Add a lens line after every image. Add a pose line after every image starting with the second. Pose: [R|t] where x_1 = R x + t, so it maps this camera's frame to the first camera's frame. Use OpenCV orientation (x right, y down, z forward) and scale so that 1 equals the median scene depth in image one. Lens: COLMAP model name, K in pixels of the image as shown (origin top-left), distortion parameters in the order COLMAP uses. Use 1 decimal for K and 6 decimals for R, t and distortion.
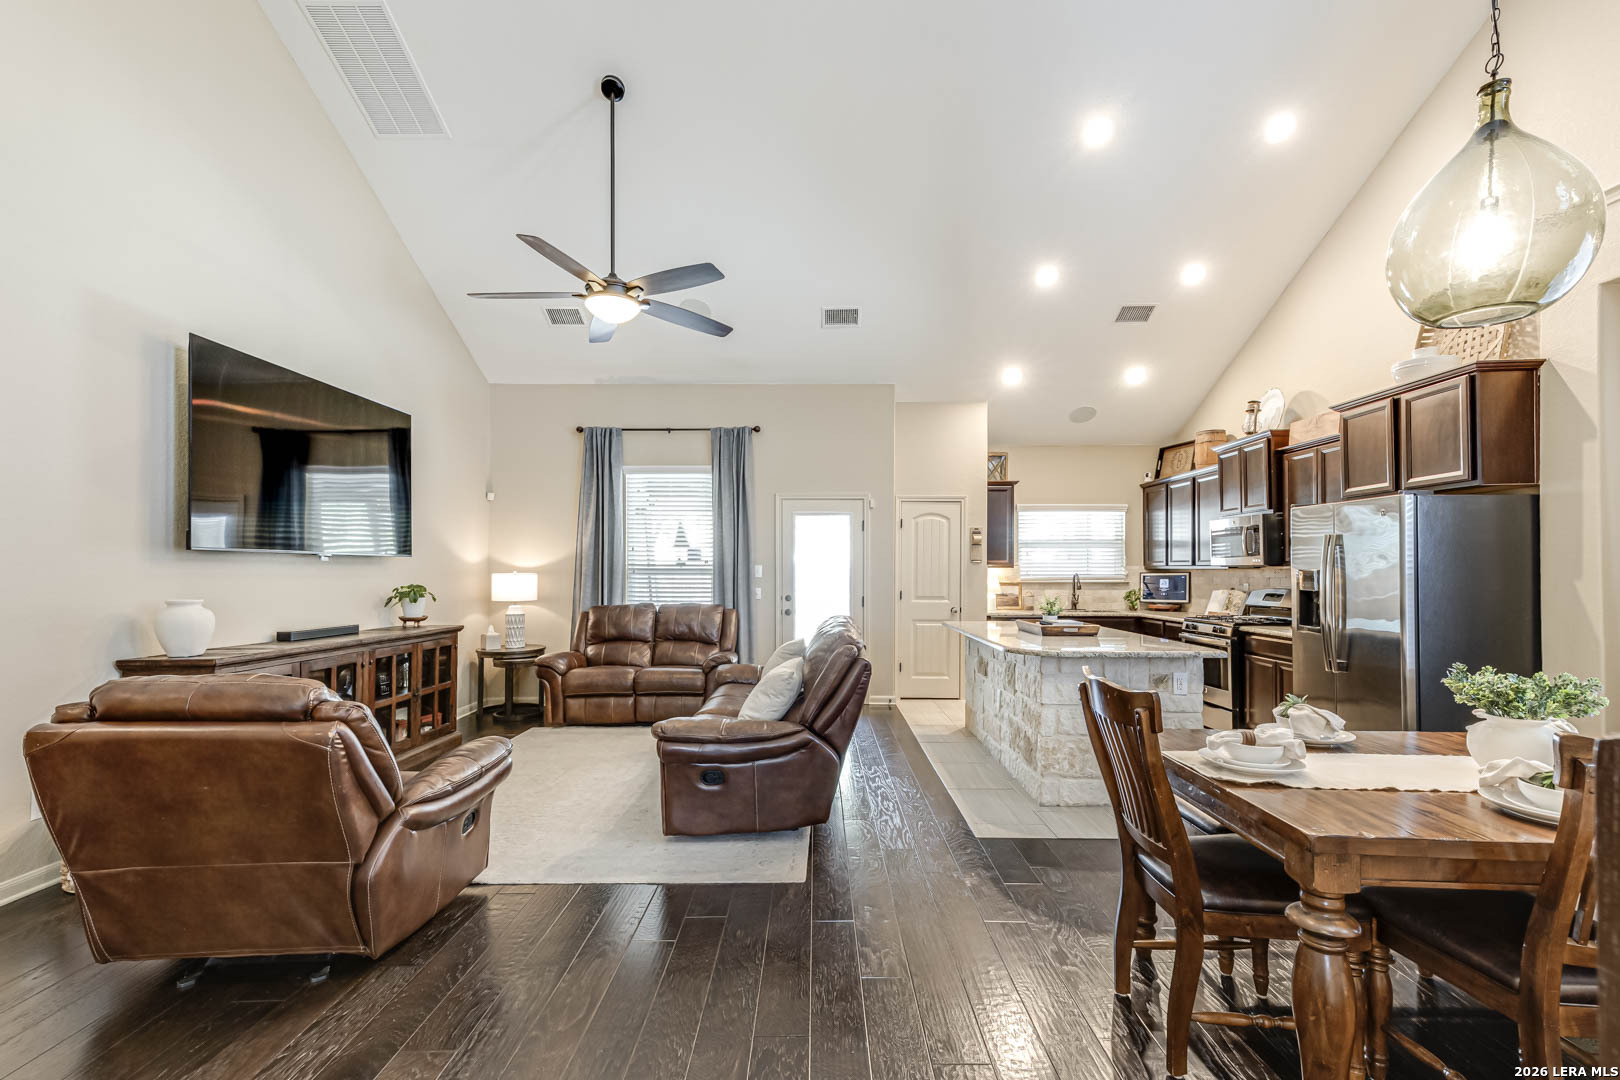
lens RADIAL K [[731.6, 0, 836.9], [0, 731.6, 567.5], [0, 0, 1]] dist [0.021268, -0.000616]
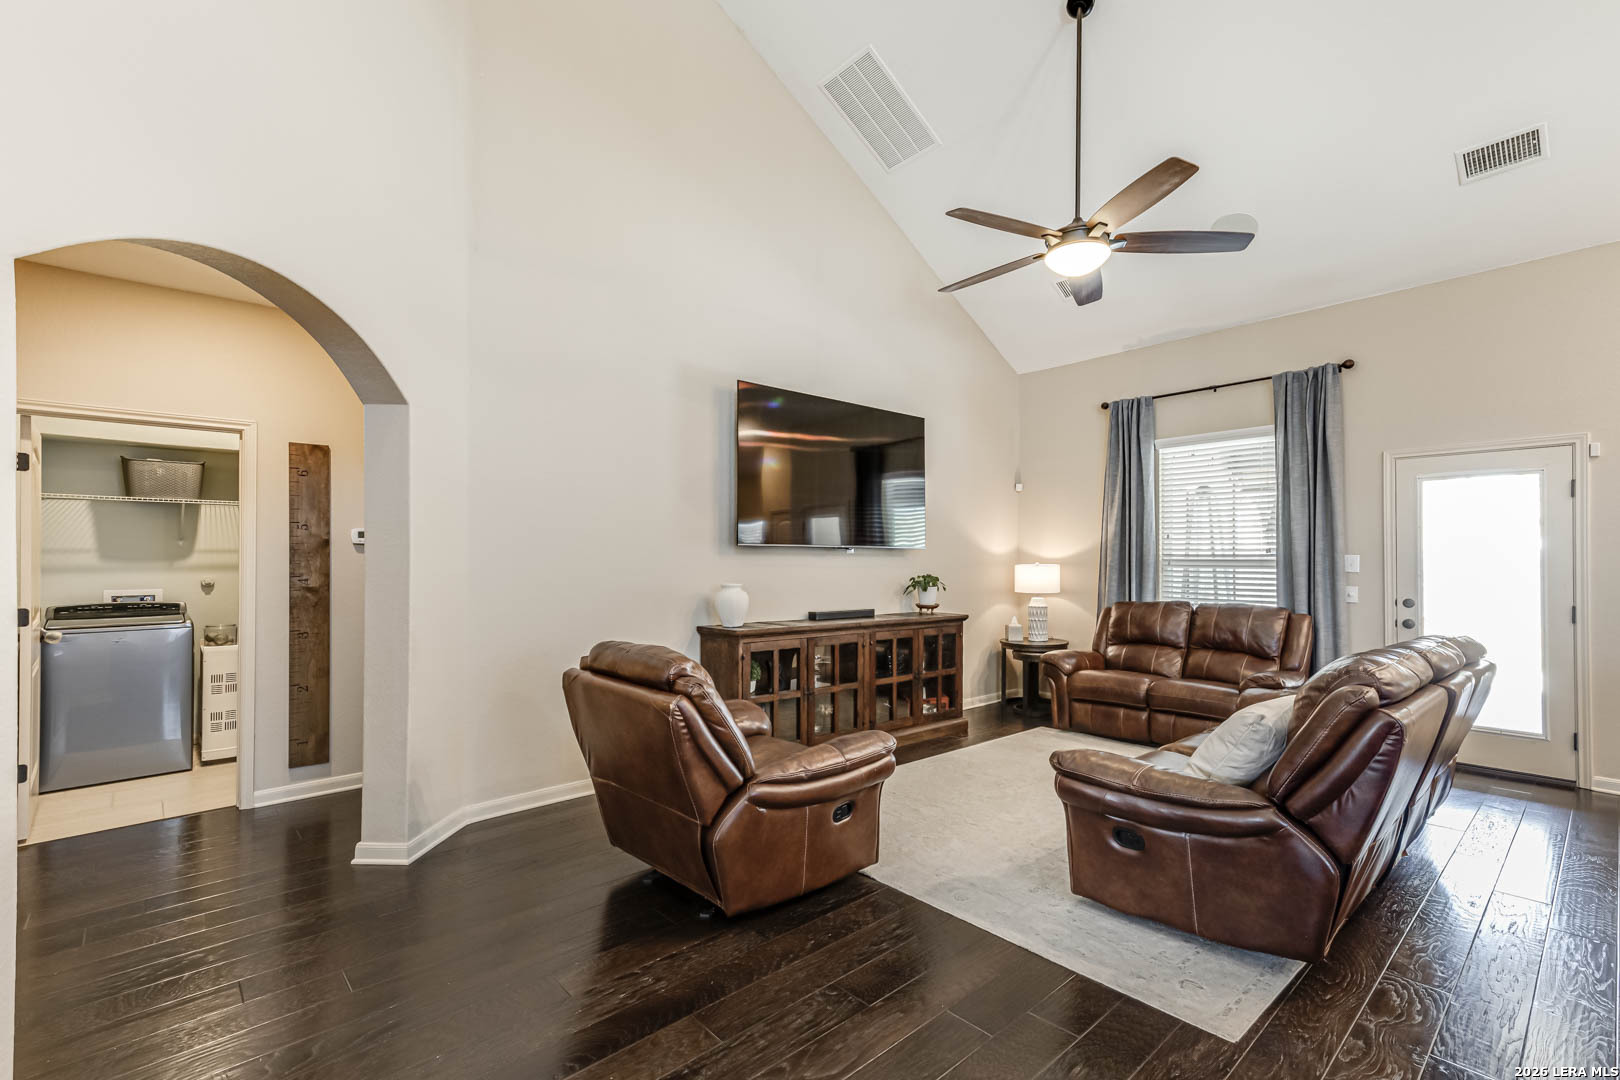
lens RADIAL K [[731.6, 0, 808.5], [0, 731.6, 556.4], [0, 0, 1]] dist [0.021268, -0.000616]
pose [[0.652139, -0.003144, -0.758093, 0.127005], [0.001832, 0.999995, -0.002572, -0.000872], [0.758097, 0.000288, 0.652142, 0.172475]]
